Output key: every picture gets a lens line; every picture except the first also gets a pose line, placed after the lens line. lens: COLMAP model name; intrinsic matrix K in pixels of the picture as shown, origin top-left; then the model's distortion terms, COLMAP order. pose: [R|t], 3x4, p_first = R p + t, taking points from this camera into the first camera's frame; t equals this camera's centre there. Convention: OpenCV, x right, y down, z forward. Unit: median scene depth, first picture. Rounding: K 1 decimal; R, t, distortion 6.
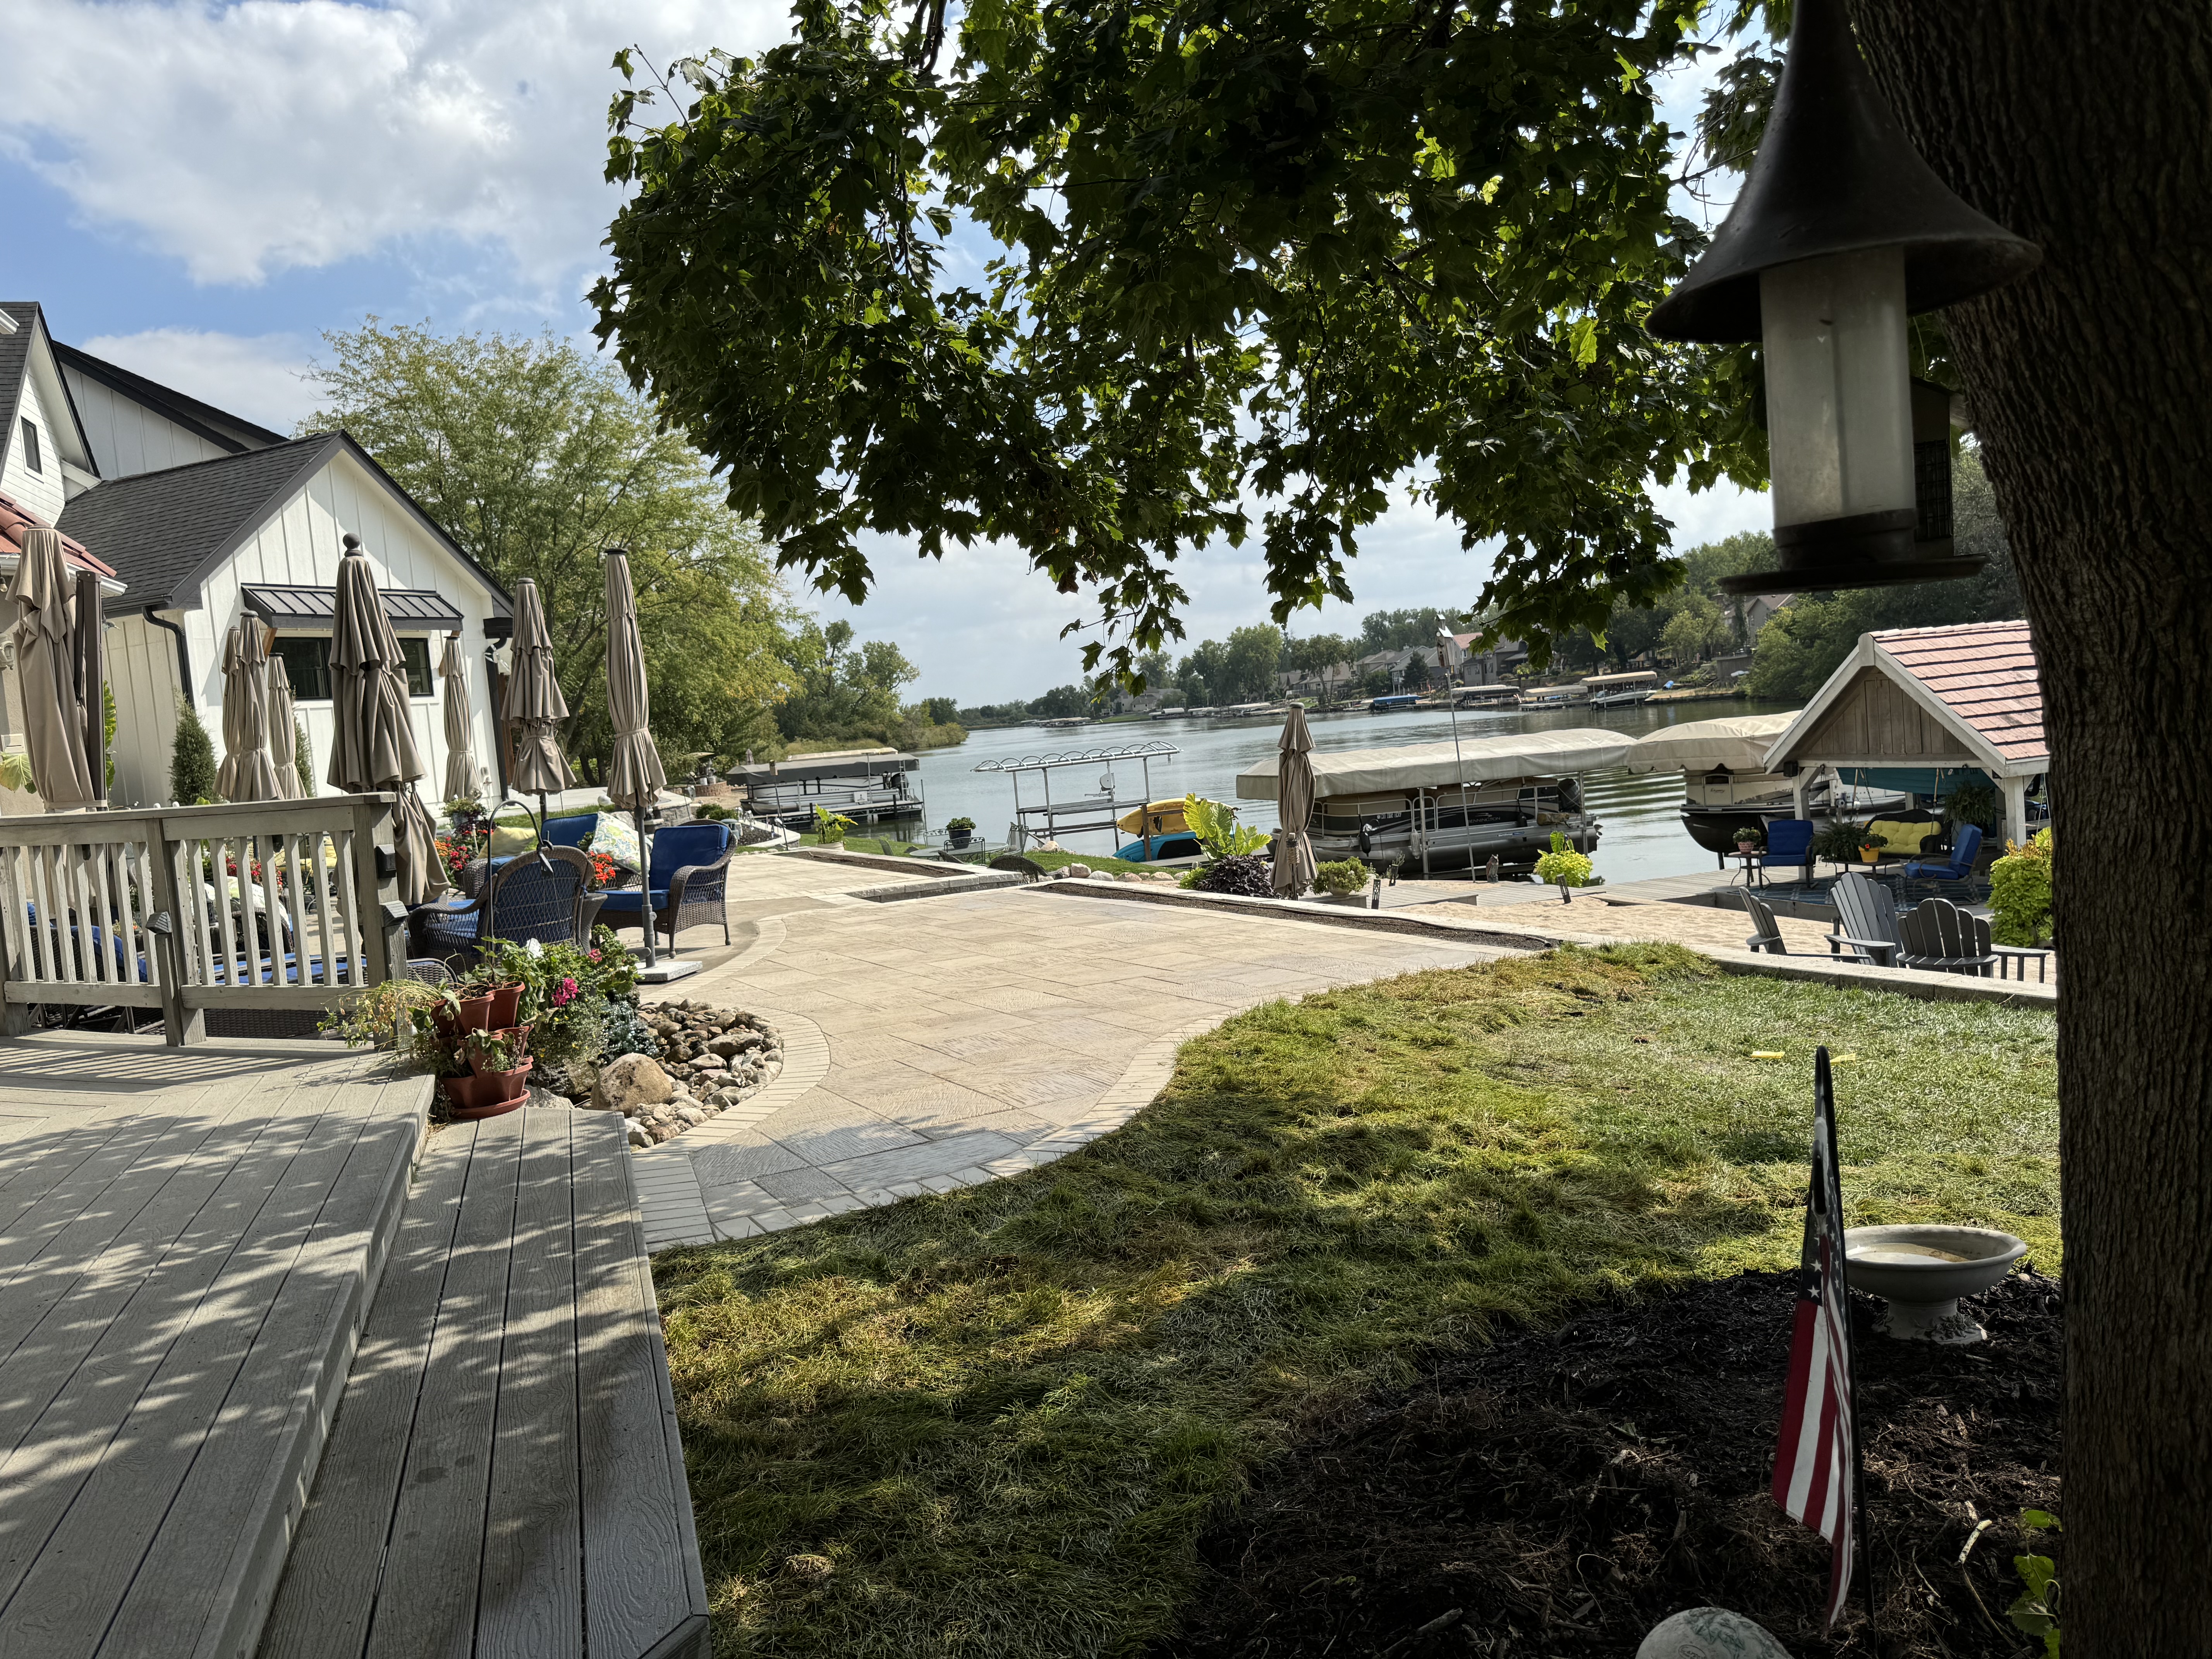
lens RADIAL K [[1545.5, 0, 1106.0], [0, 1545.5, 829.5], [0, 0, 1]] dist [0.184352, -0.360219]
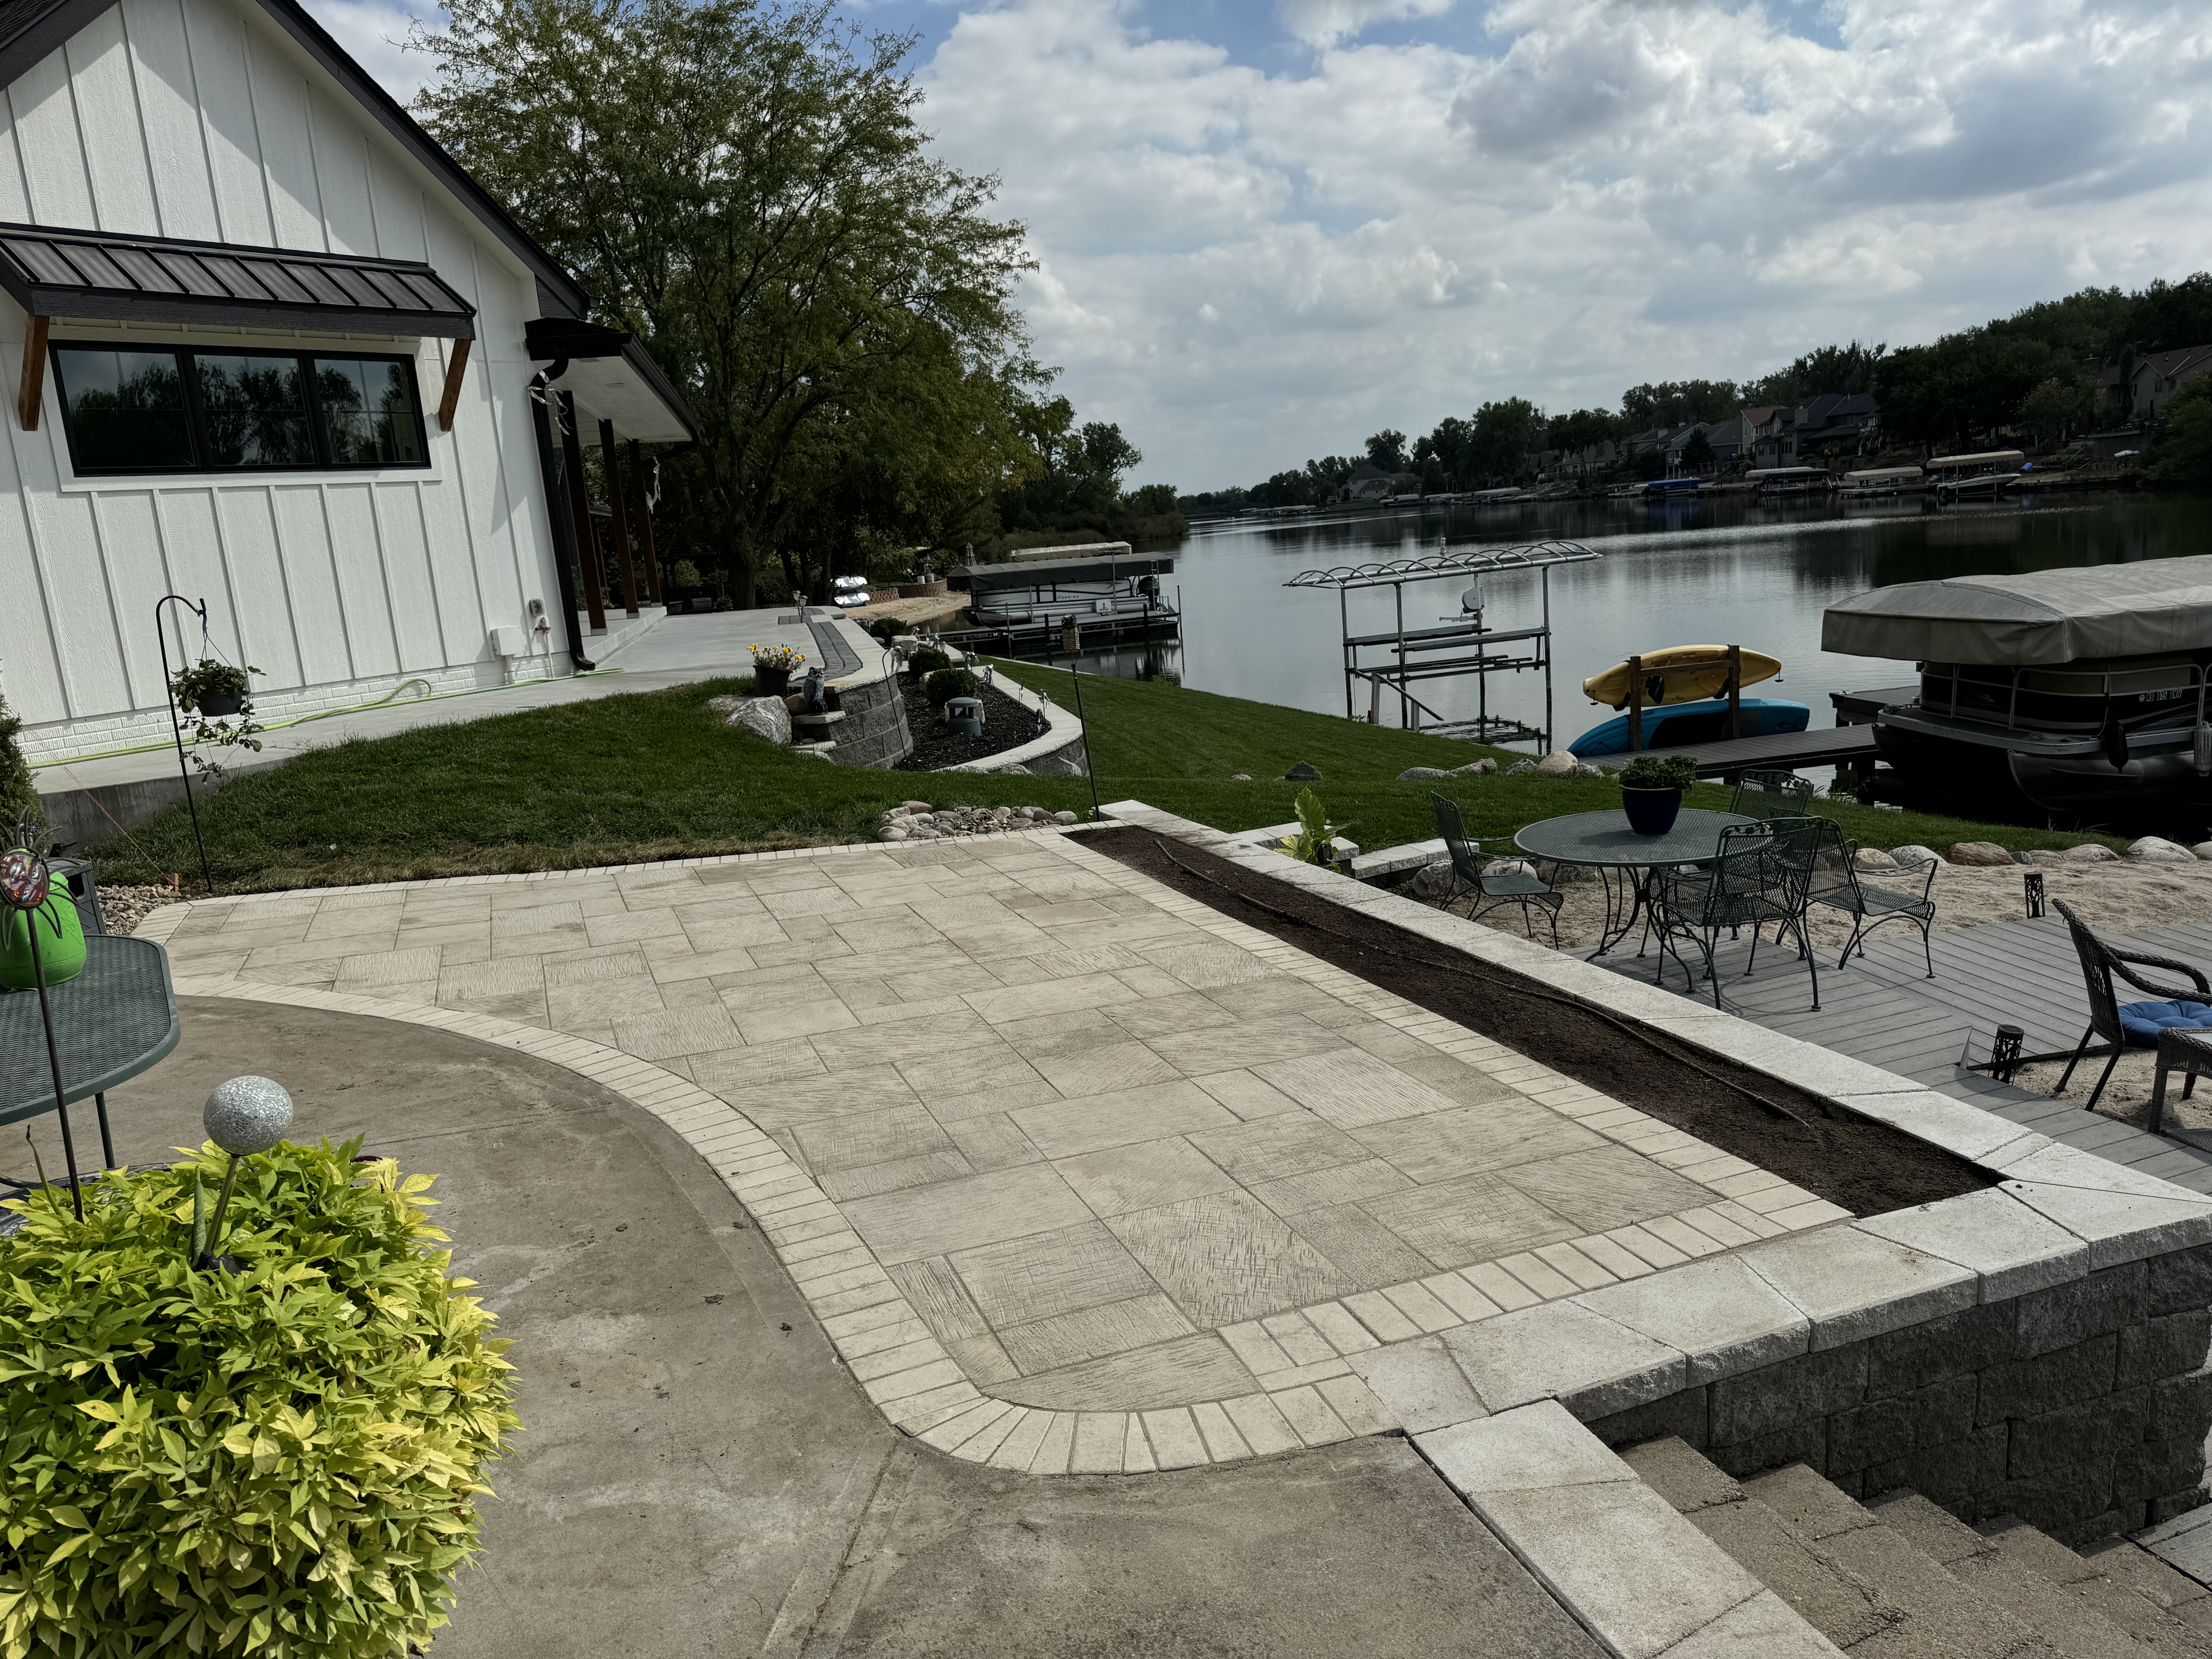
lens RADIAL K [[1549.0, 0, 1104.8], [0, 1549.0, 840.0], [0, 0, 1]] dist [0.125350, -0.209020]
pose [[0.990730, 0.030631, -0.132350, -0.315327], [-0.011940, 0.990112, 0.139768, -0.092998], [0.135322, -0.136892, 0.981299, 1.230331]]
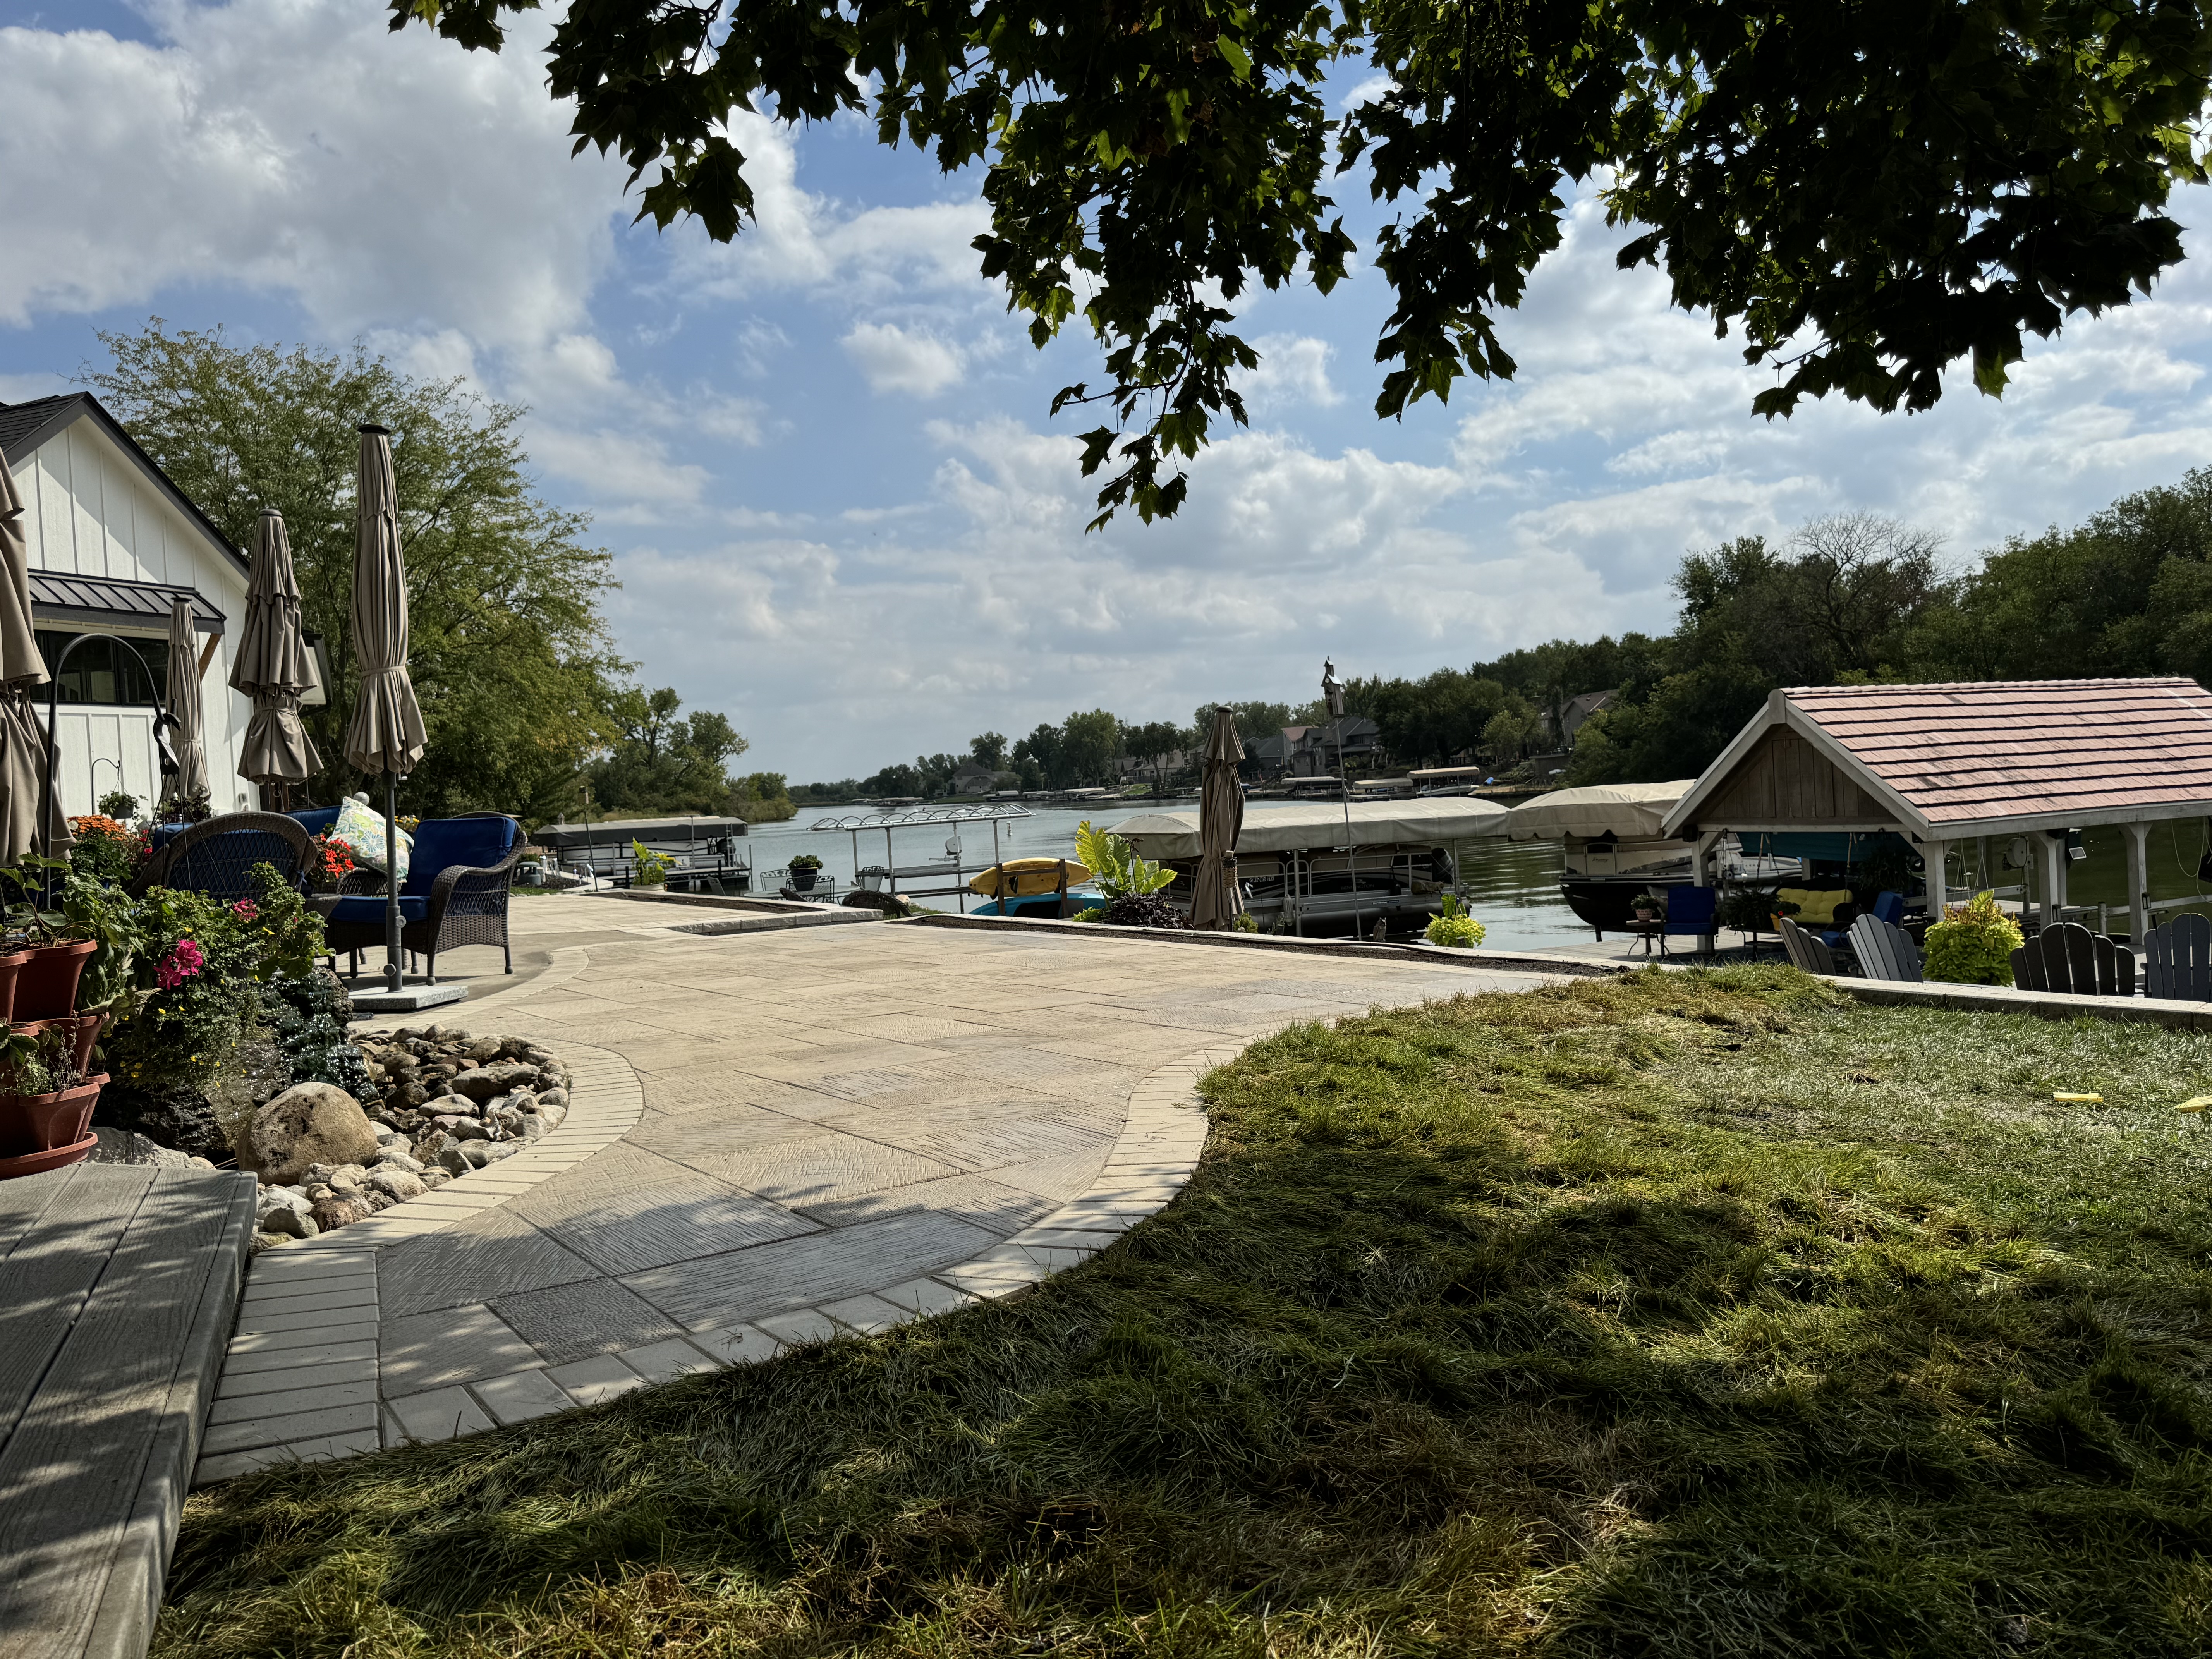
lens RADIAL K [[1549.0, 0, 1104.8], [0, 1549.0, 840.0], [0, 0, 1]] dist [0.125350, -0.209020]
pose [[0.993808, 0.027404, 0.107676, -0.042230], [-0.022205, 0.998543, -0.049186, 0.046719], [-0.108867, 0.046490, 0.992969, 0.230827]]
